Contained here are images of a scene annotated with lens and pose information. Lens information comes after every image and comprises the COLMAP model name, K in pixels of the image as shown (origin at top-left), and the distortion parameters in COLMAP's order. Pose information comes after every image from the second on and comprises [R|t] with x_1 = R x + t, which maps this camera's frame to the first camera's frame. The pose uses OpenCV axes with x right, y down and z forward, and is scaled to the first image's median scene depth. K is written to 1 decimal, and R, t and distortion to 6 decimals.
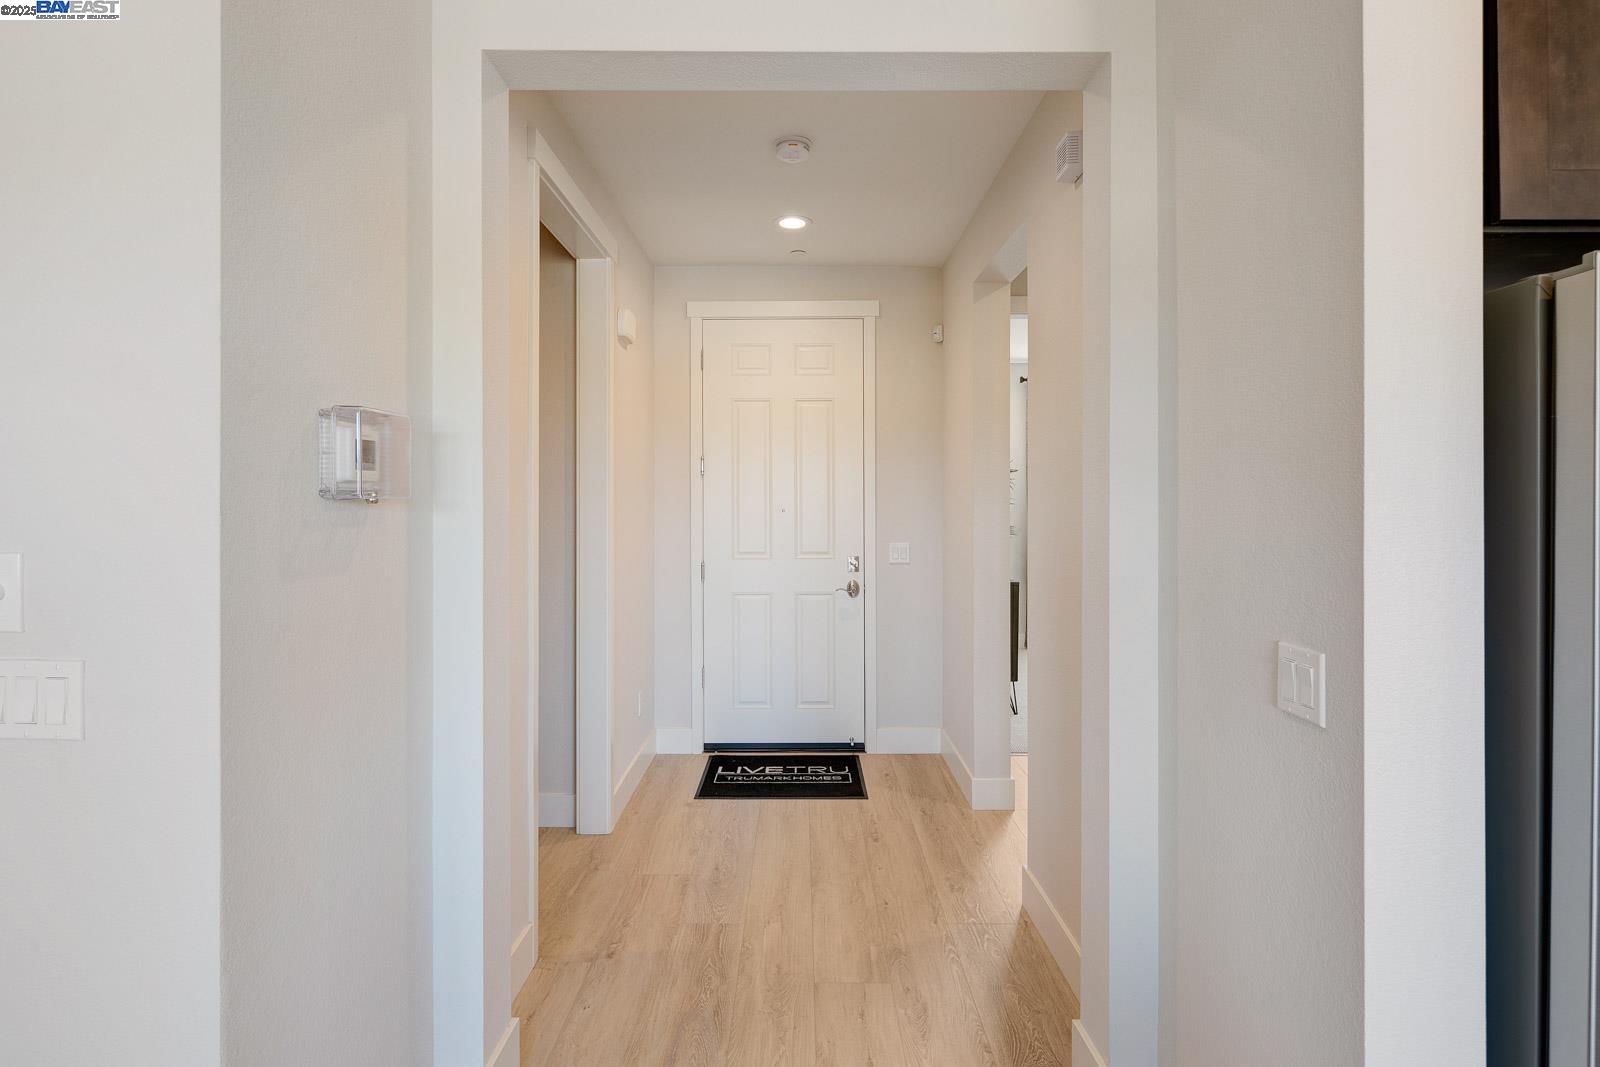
lens RADIAL K [[785.2, 0, 802.8], [0, 785.2, 505.3], [0, 0, 1]] dist [0.004385, -0.000195]
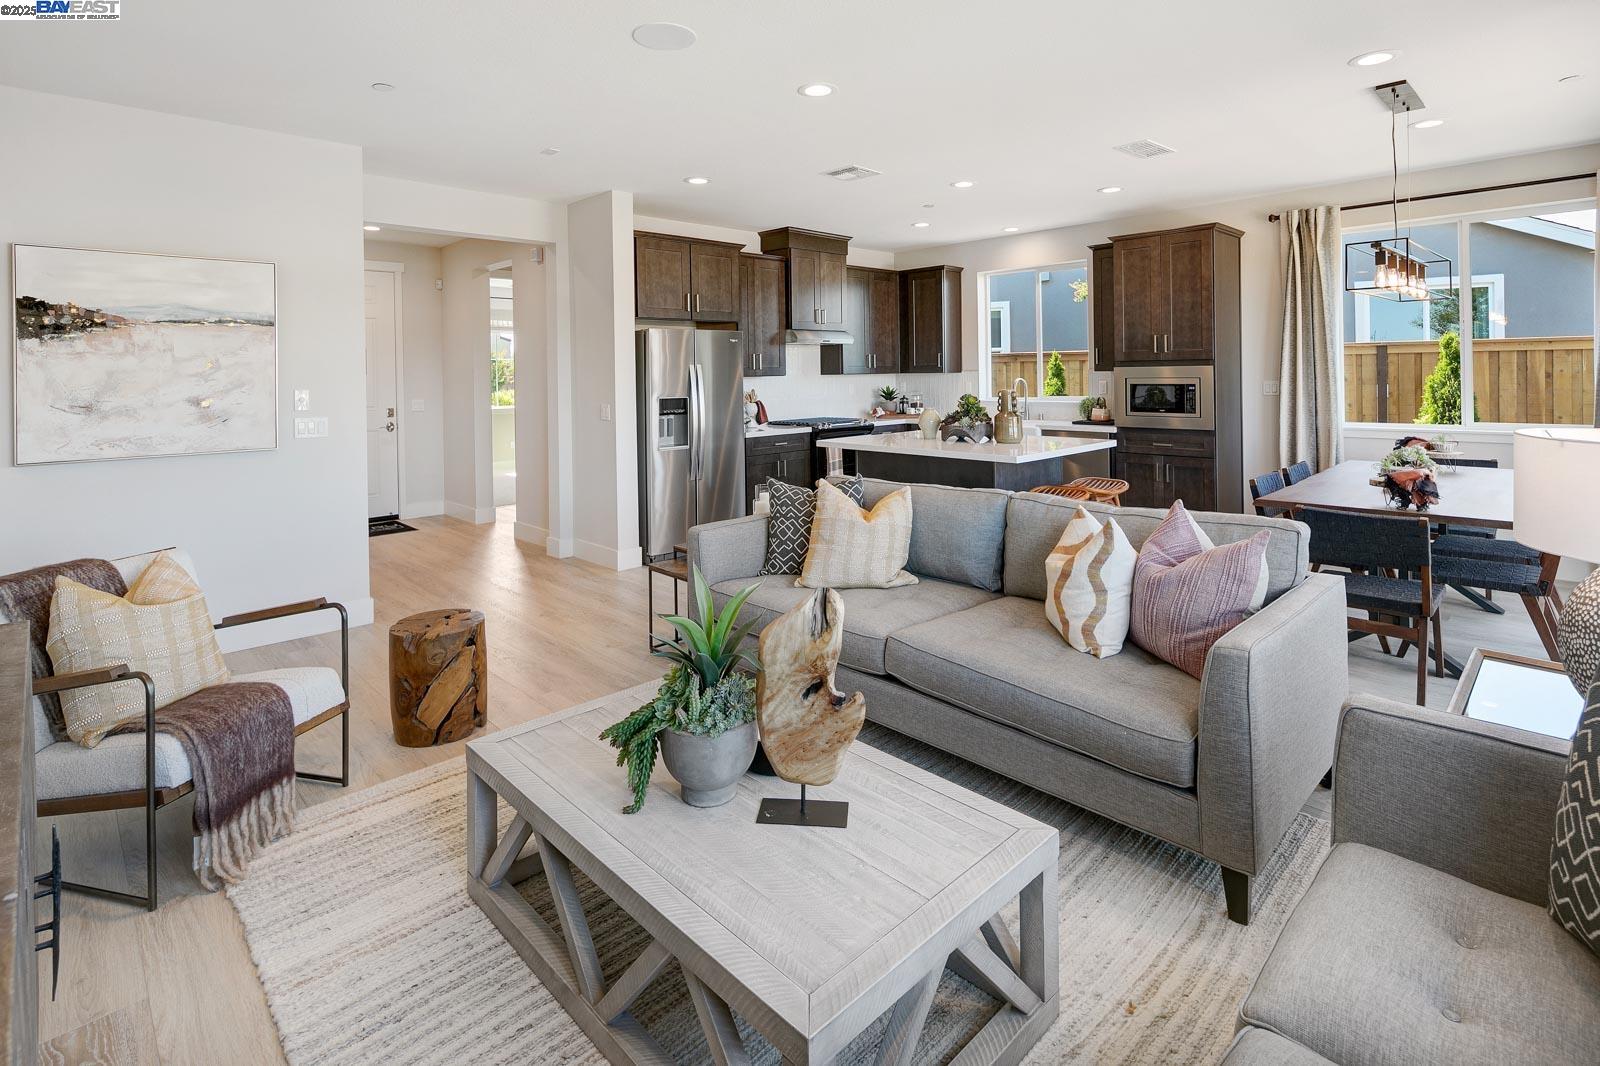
lens RADIAL K [[782.5, 0, 793.5], [0, 782.5, 375.9], [0, 0, 1]] dist [0.004035, 0.000080]
pose [[0.727081, -0.011177, 0.686460, -1.812942], [0.019973, 0.999789, -0.004876, 0.055590], [-0.686261, 0.017256, 0.727151, -3.276632]]
